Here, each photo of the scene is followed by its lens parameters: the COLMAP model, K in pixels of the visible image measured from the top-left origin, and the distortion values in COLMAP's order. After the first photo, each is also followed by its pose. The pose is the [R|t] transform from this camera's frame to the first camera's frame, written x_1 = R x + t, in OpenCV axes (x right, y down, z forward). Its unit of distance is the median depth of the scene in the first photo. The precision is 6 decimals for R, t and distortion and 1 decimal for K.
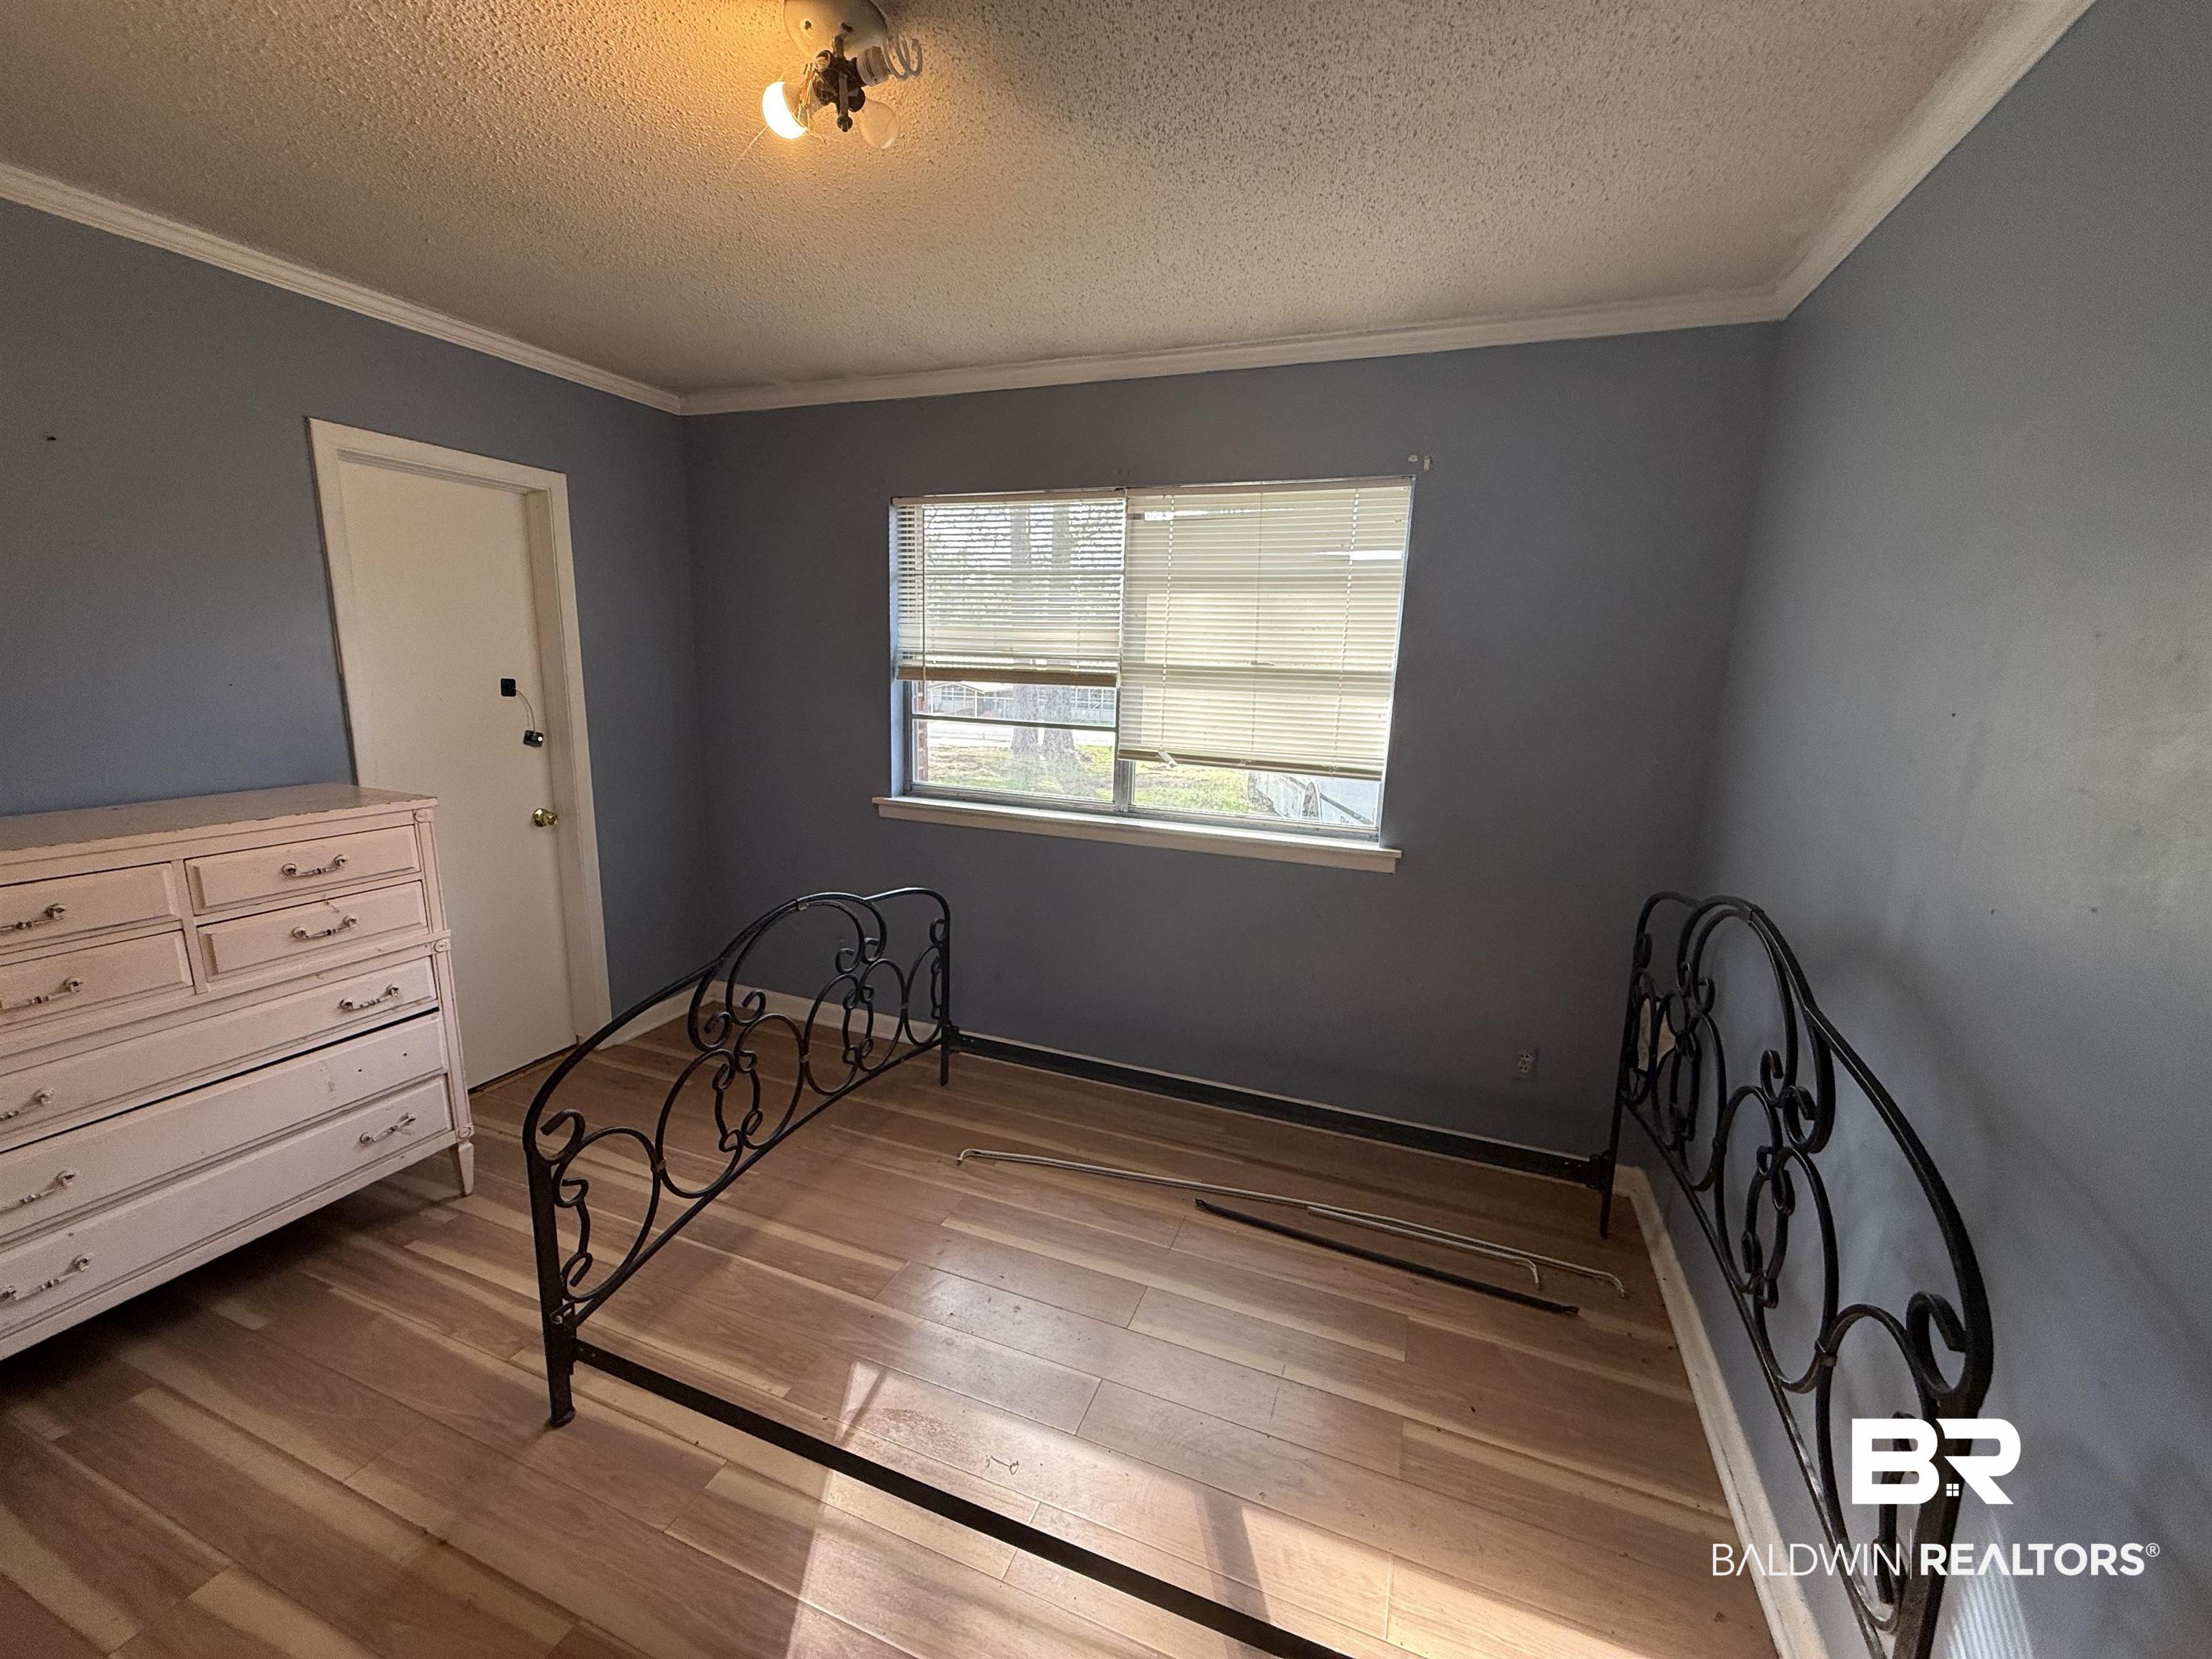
lens RADIAL K [[882.4, 0, 1106.0], [0, 882.4, 829.5], [0, 0, 1]] dist [0.000146, 0.000000]
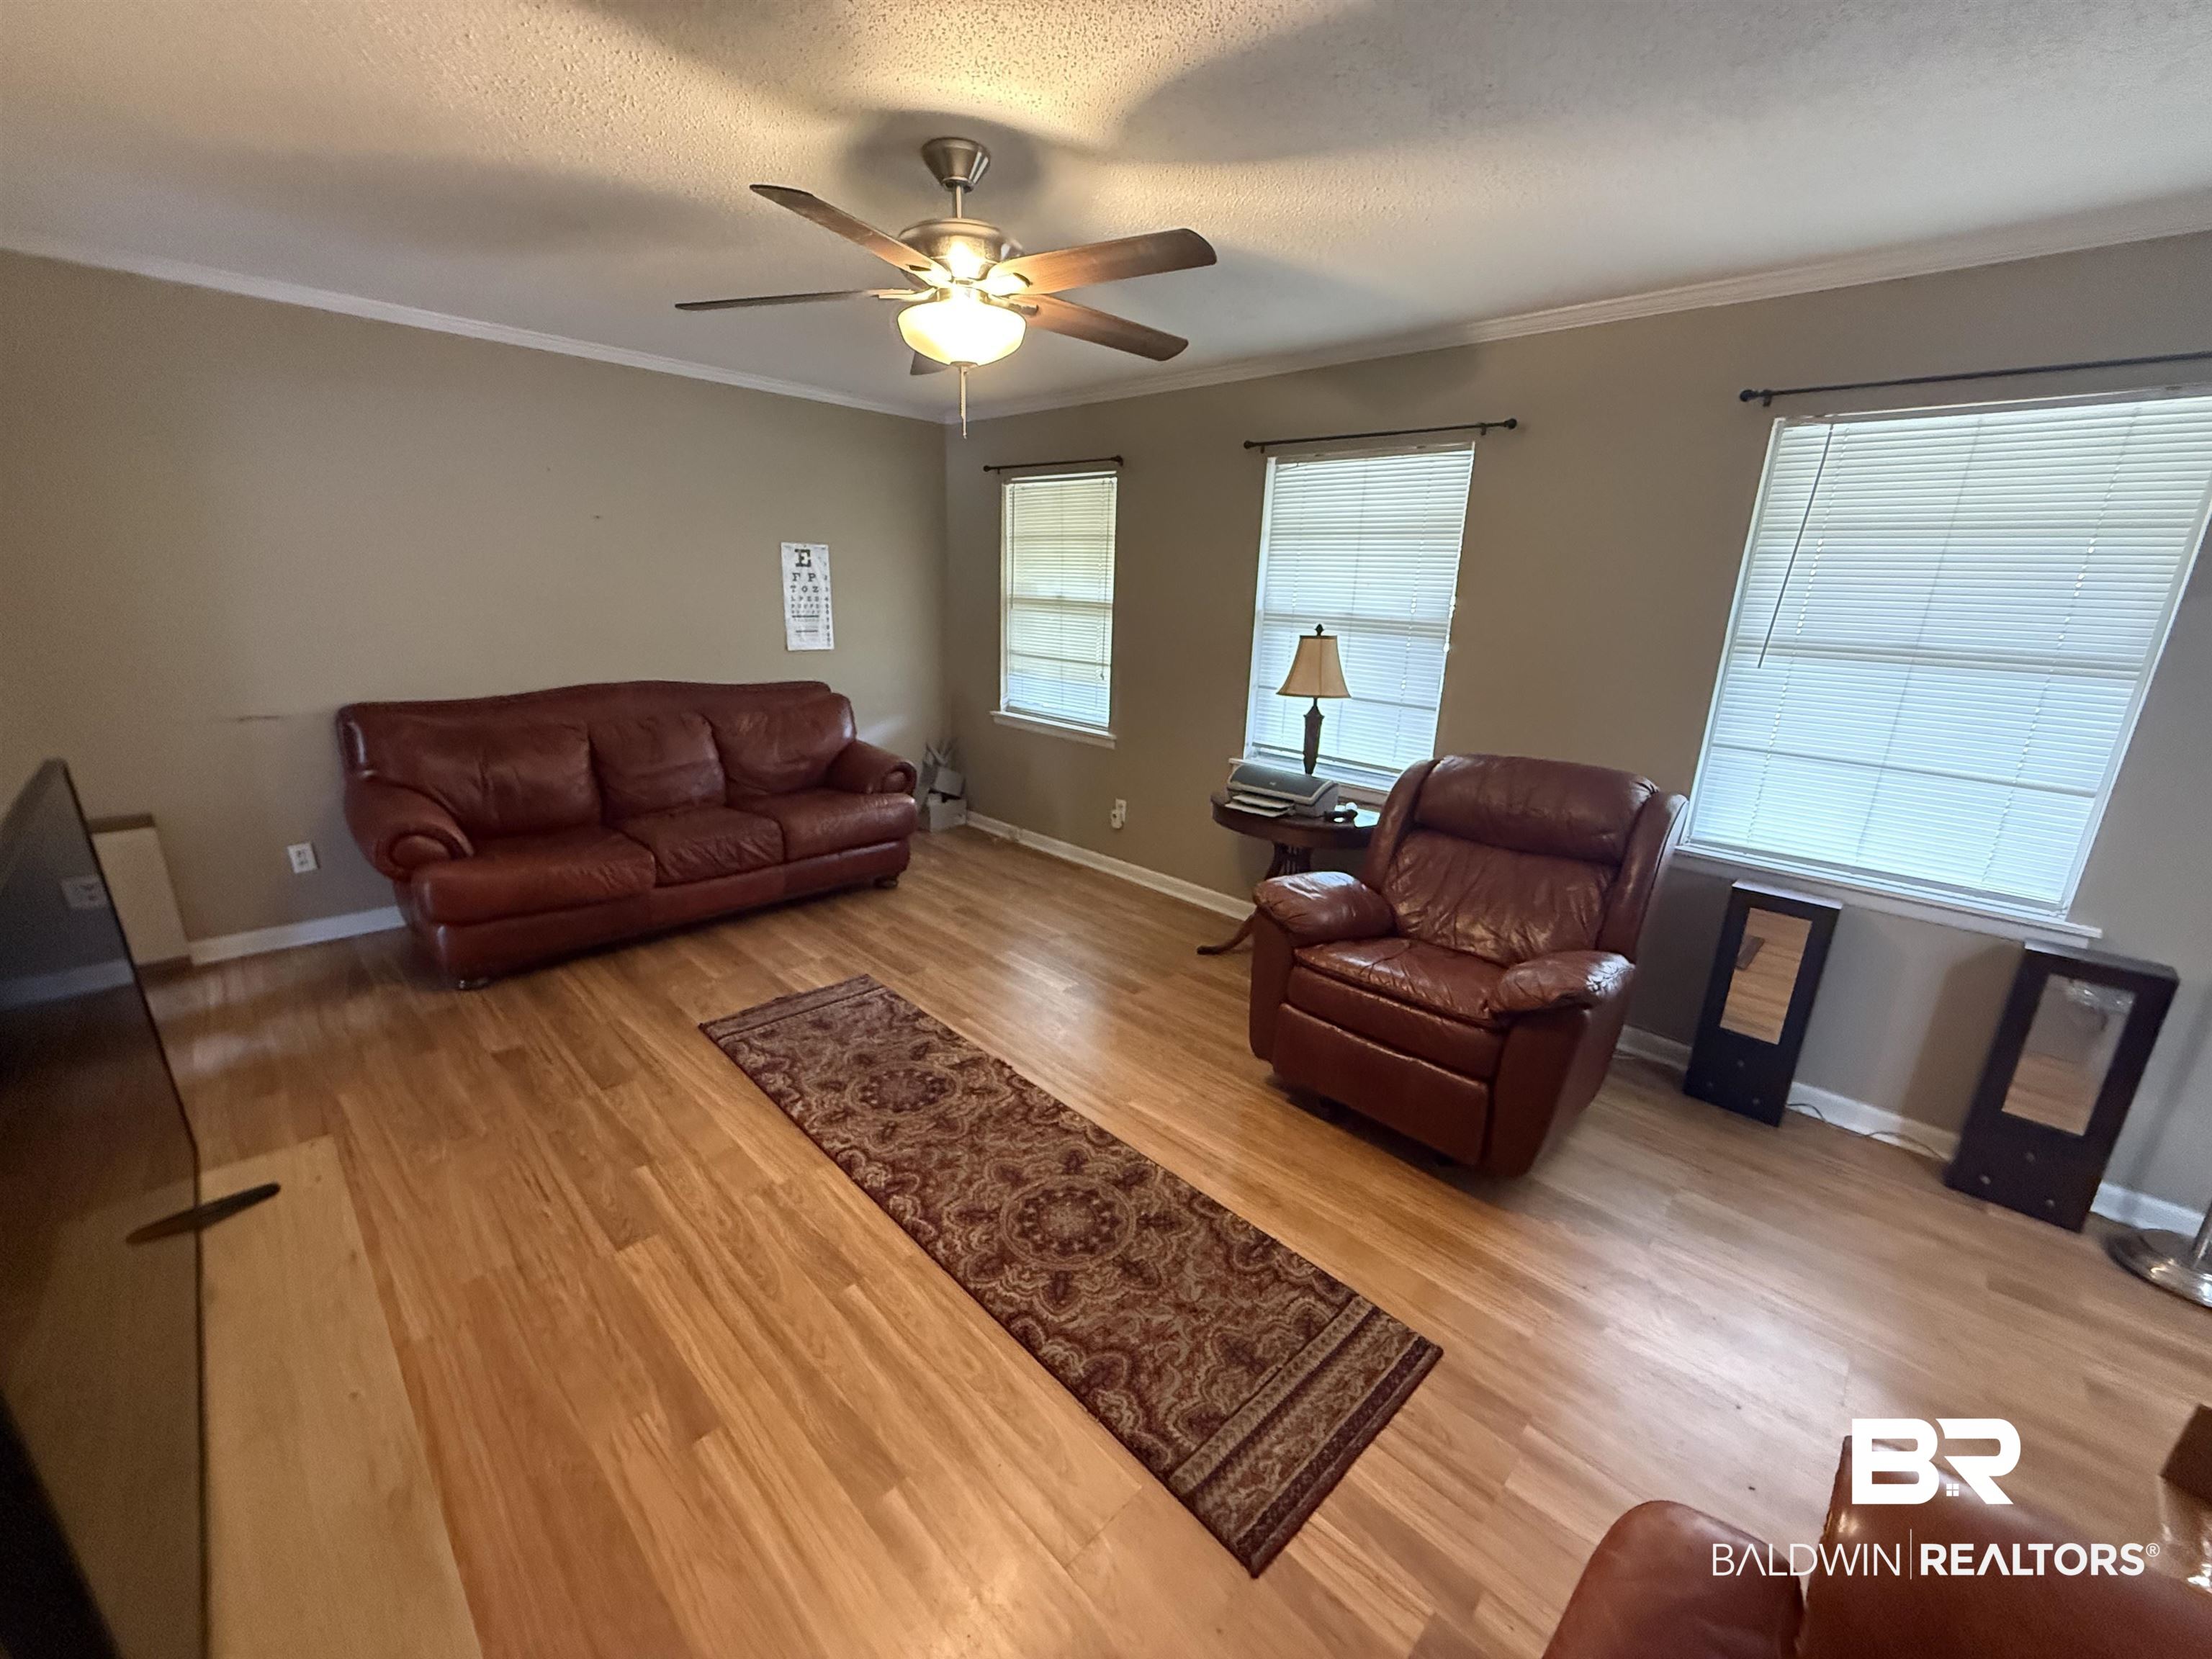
lens RADIAL K [[882.4, 0, 1106.0], [0, 882.4, 829.5], [0, 0, 1]] dist [0.000146, 0.000000]
pose [[0.915817, 0.105397, -0.387519, 0.798841], [-0.087374, 0.994124, 0.063893, 0.079693], [0.391976, -0.024655, 0.919645, -0.243384]]
